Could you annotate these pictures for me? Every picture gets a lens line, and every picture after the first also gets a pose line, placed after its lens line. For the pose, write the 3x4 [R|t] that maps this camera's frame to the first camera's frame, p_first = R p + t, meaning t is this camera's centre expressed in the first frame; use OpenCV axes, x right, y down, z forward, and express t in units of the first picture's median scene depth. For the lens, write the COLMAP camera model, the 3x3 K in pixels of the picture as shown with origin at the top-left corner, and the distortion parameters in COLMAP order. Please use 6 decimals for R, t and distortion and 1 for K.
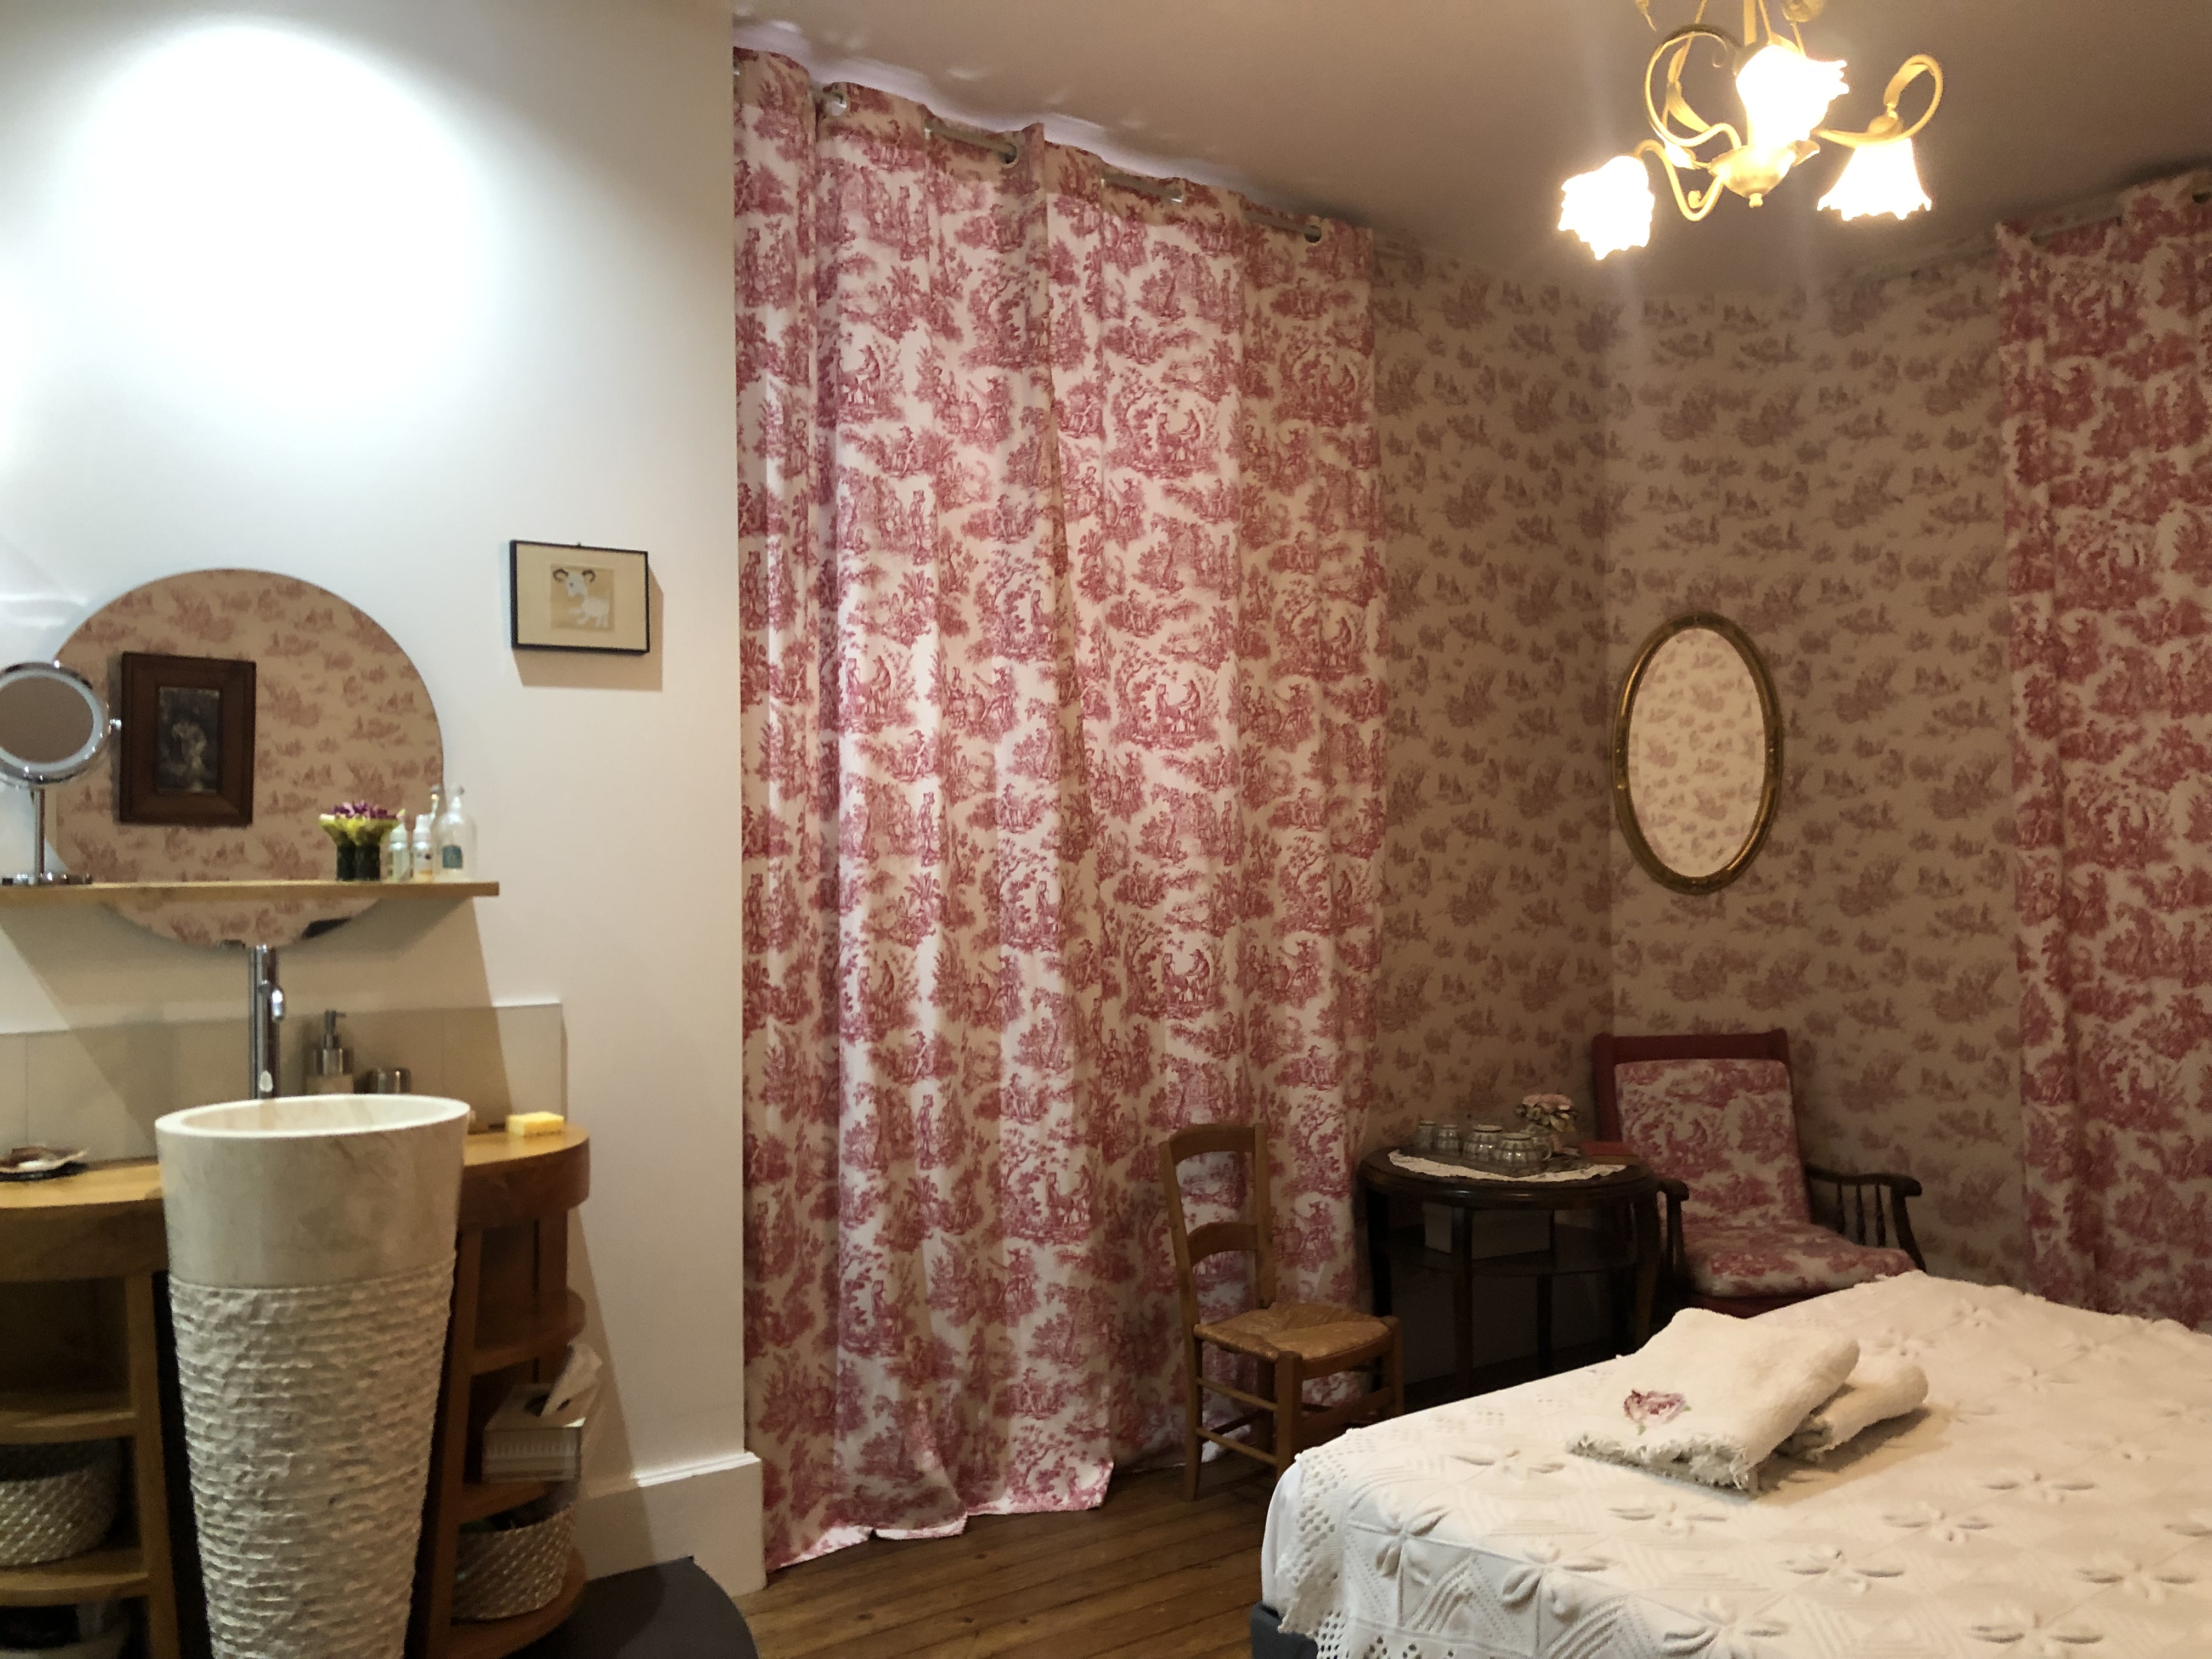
lens RADIAL K [[1693.2, 0, 1219.8], [0, 1693.2, 831.5], [0, 0, 1]] dist [0.123222, -0.297047]
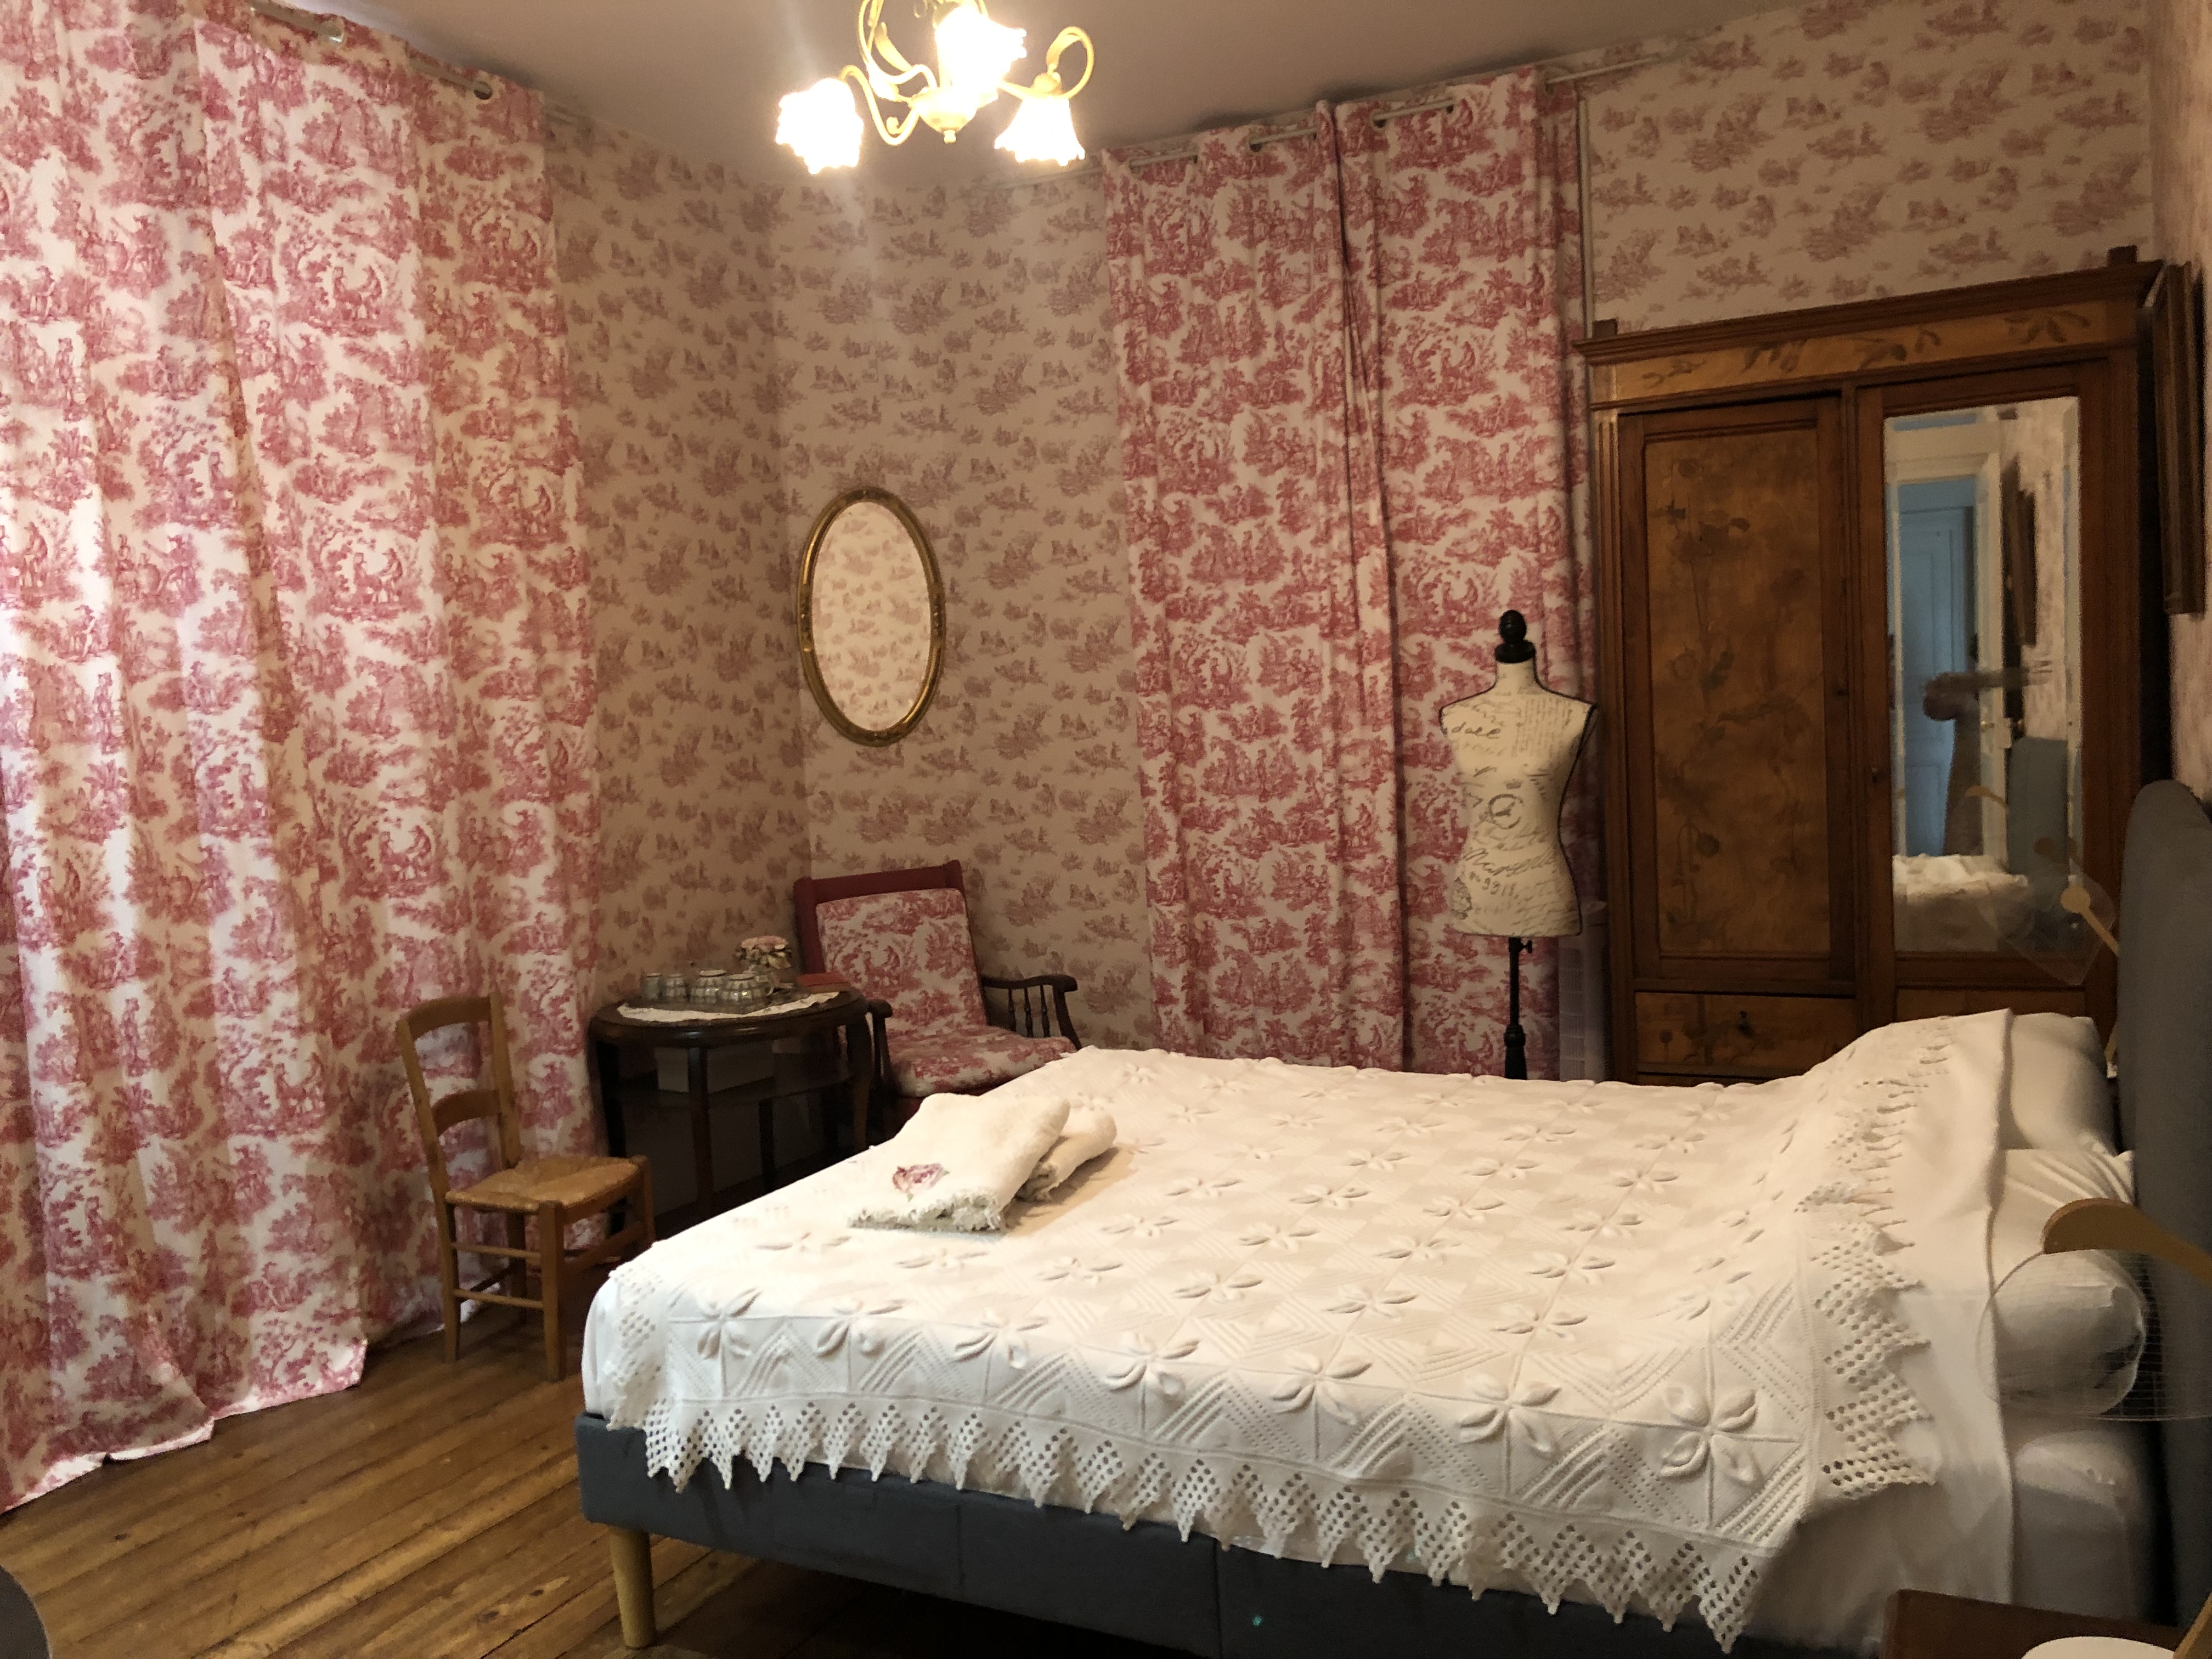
lens RADIAL K [[1834.9, 0, 1106.0], [0, 1834.9, 829.5], [0, 0, 1]] dist [-0.007695, -0.010238]
pose [[0.883146, -0.066842, 0.464311, -0.155404], [0.030523, 0.995887, 0.085311, -0.006570], [-0.468104, -0.061170, 0.881554, -0.125926]]
